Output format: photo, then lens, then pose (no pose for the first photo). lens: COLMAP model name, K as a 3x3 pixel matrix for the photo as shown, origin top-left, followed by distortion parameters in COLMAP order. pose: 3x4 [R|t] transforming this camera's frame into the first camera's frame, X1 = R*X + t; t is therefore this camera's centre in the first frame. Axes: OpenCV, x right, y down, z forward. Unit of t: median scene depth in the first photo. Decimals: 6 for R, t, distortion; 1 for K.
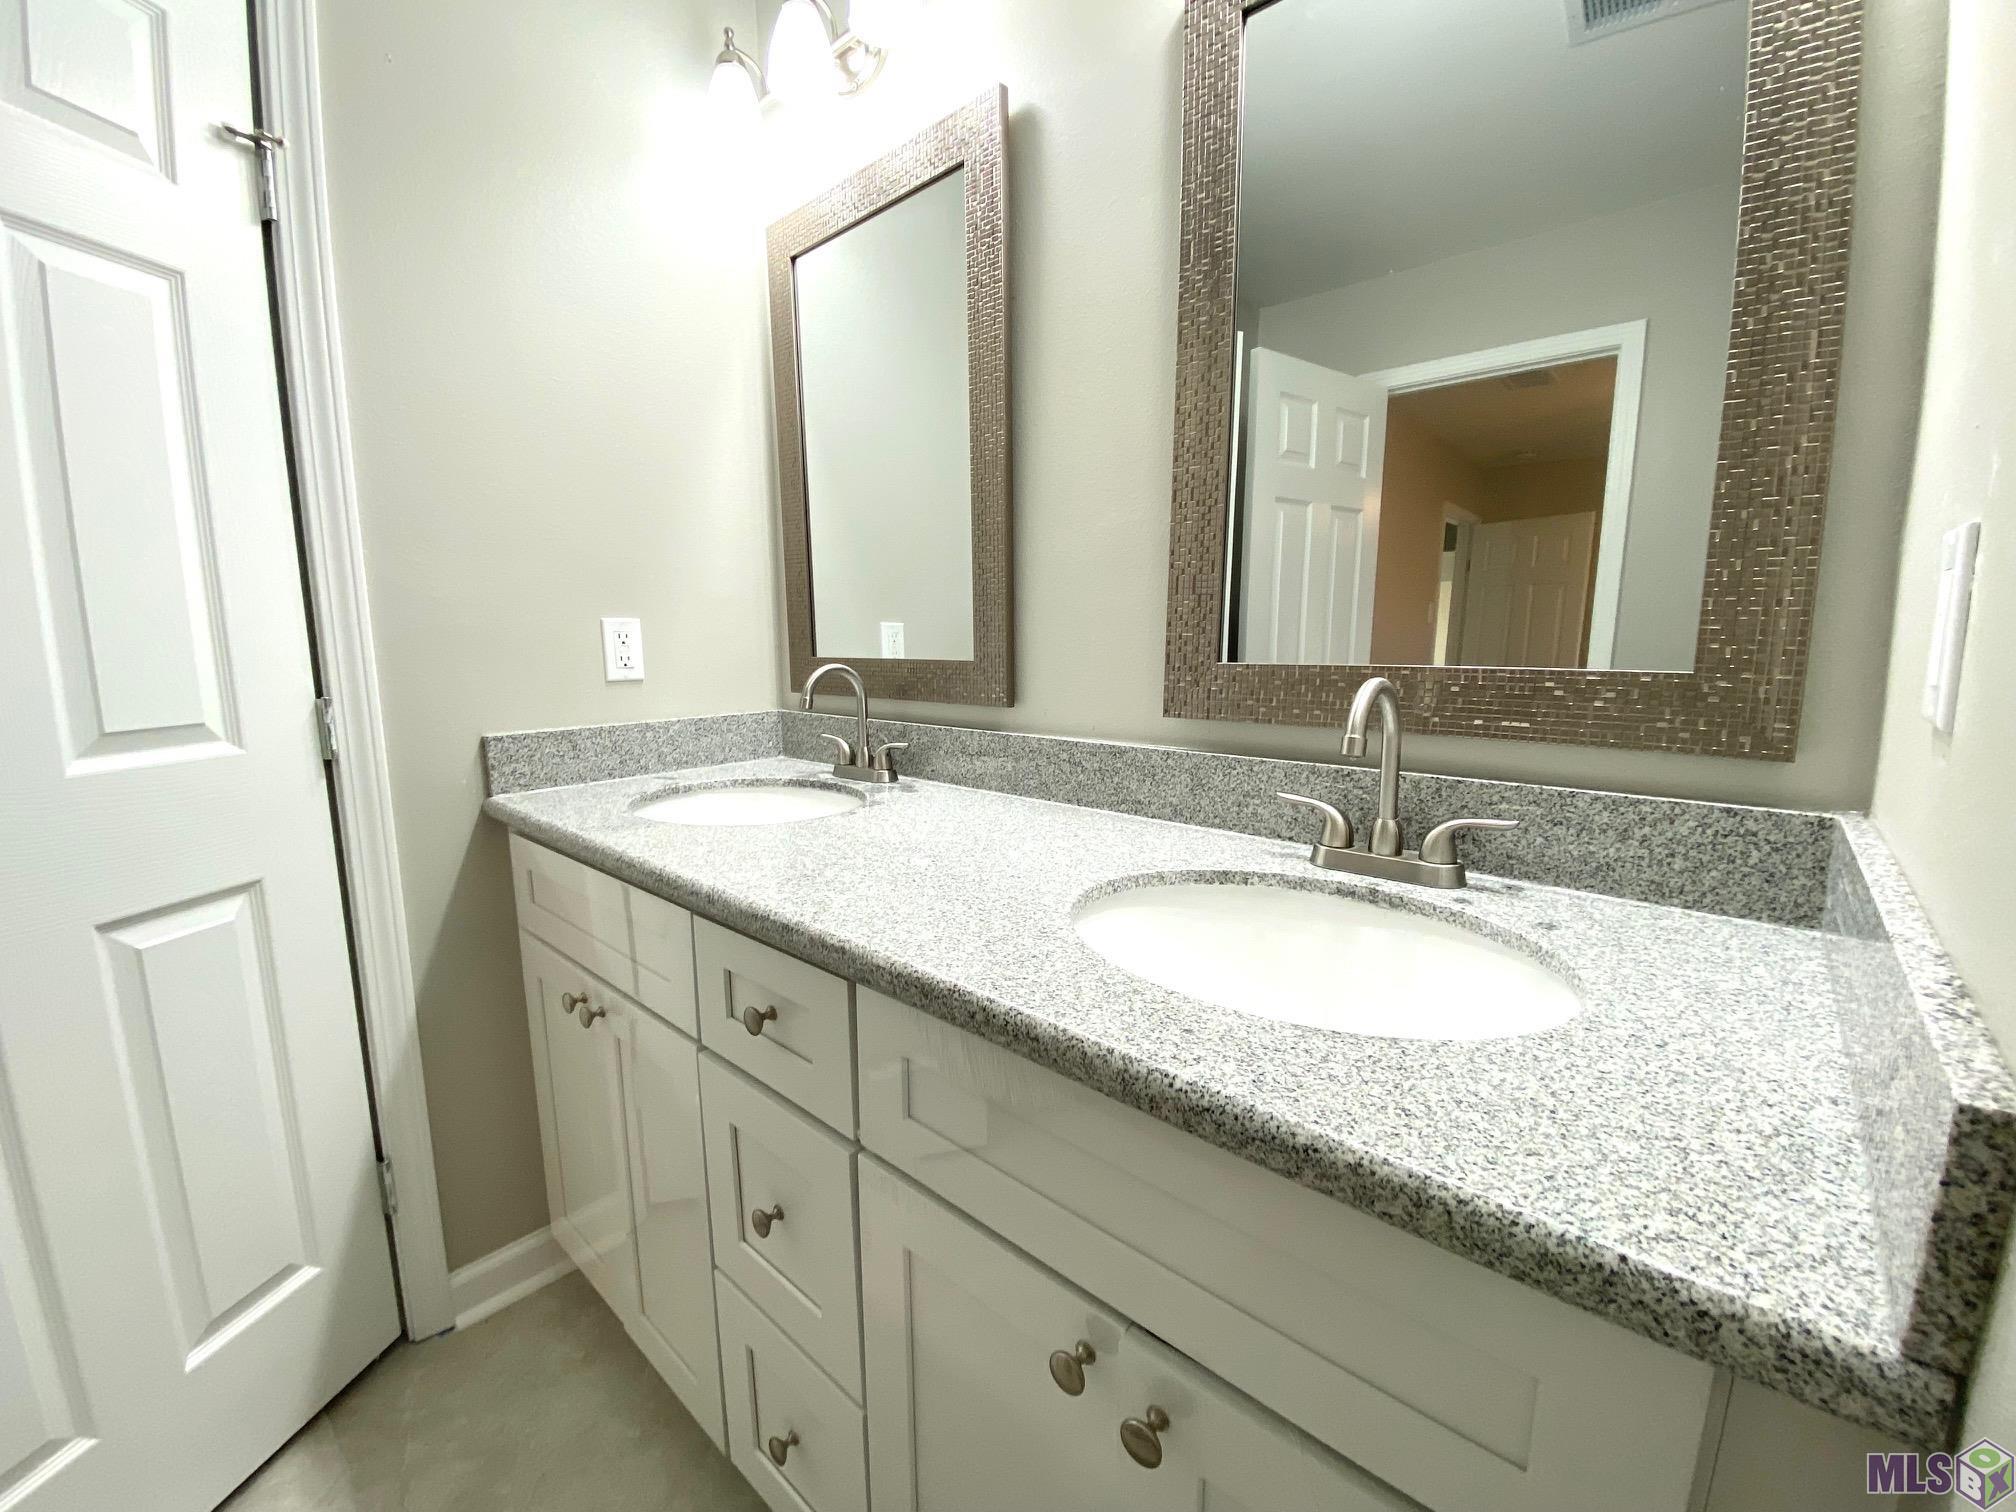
lens RADIAL K [[809.2, 0, 1015.0], [0, 809.2, 763.8], [0, 0, 1]] dist [0.037563, -0.023278]
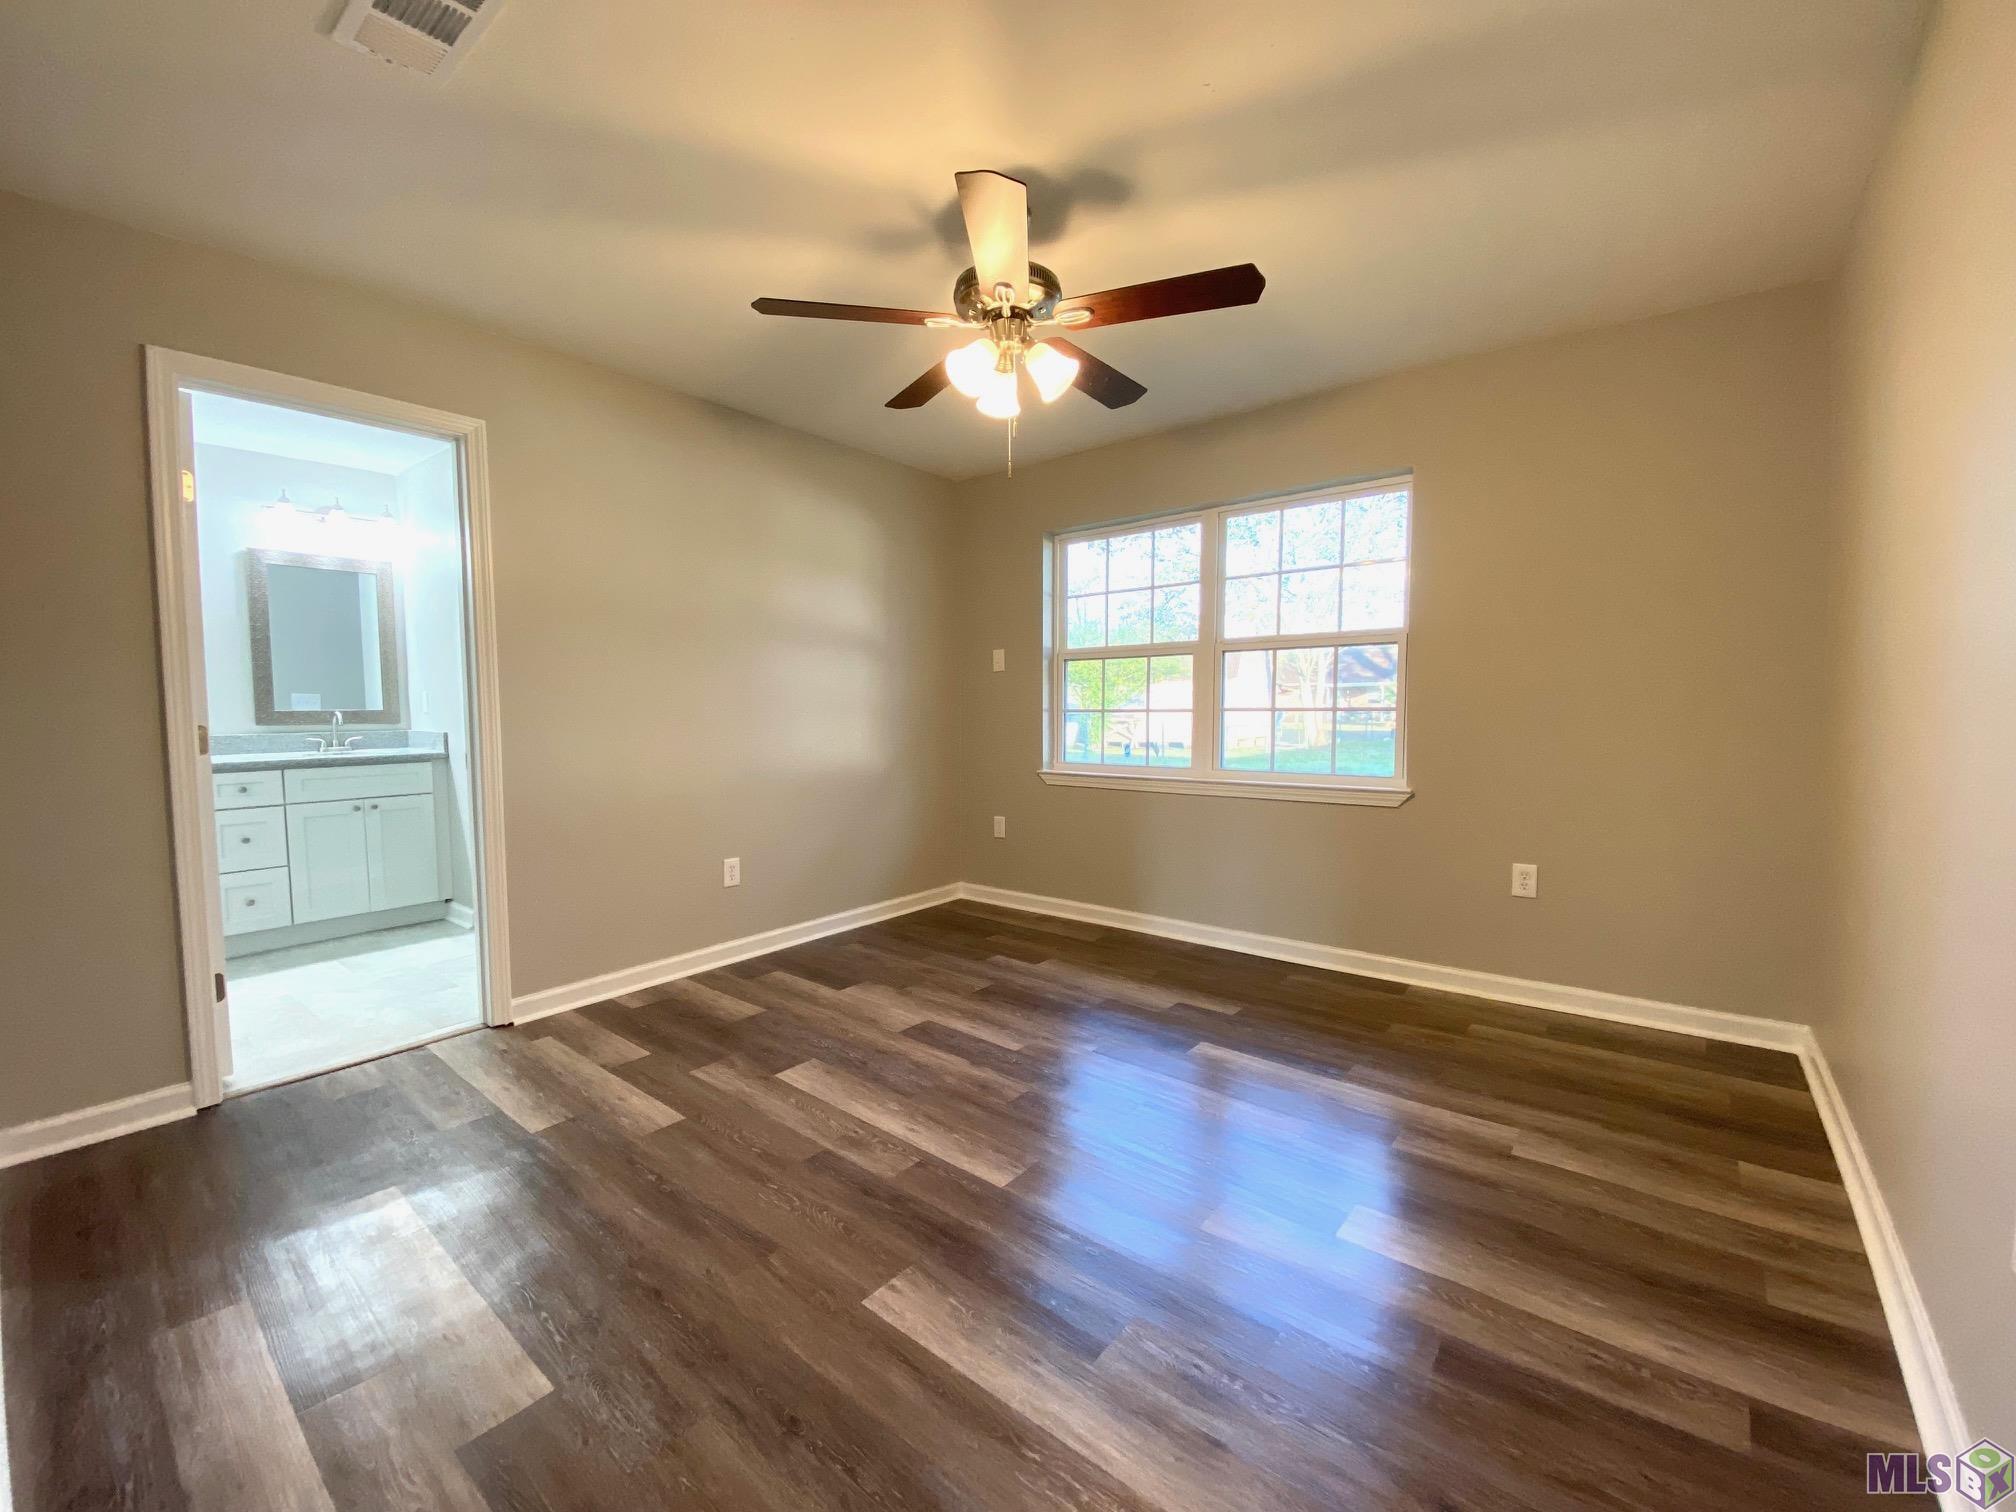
lens RADIAL K [[821.1, 0, 998.8], [0, 821.1, 757.0], [0, 0, 1]] dist [0.036202, -0.025287]
pose [[-0.045046, -0.062908, 0.997002, -5.494659], [0.163124, 0.984157, 0.069468, 0.543126], [-0.985577, 0.165764, -0.034071, -3.207605]]
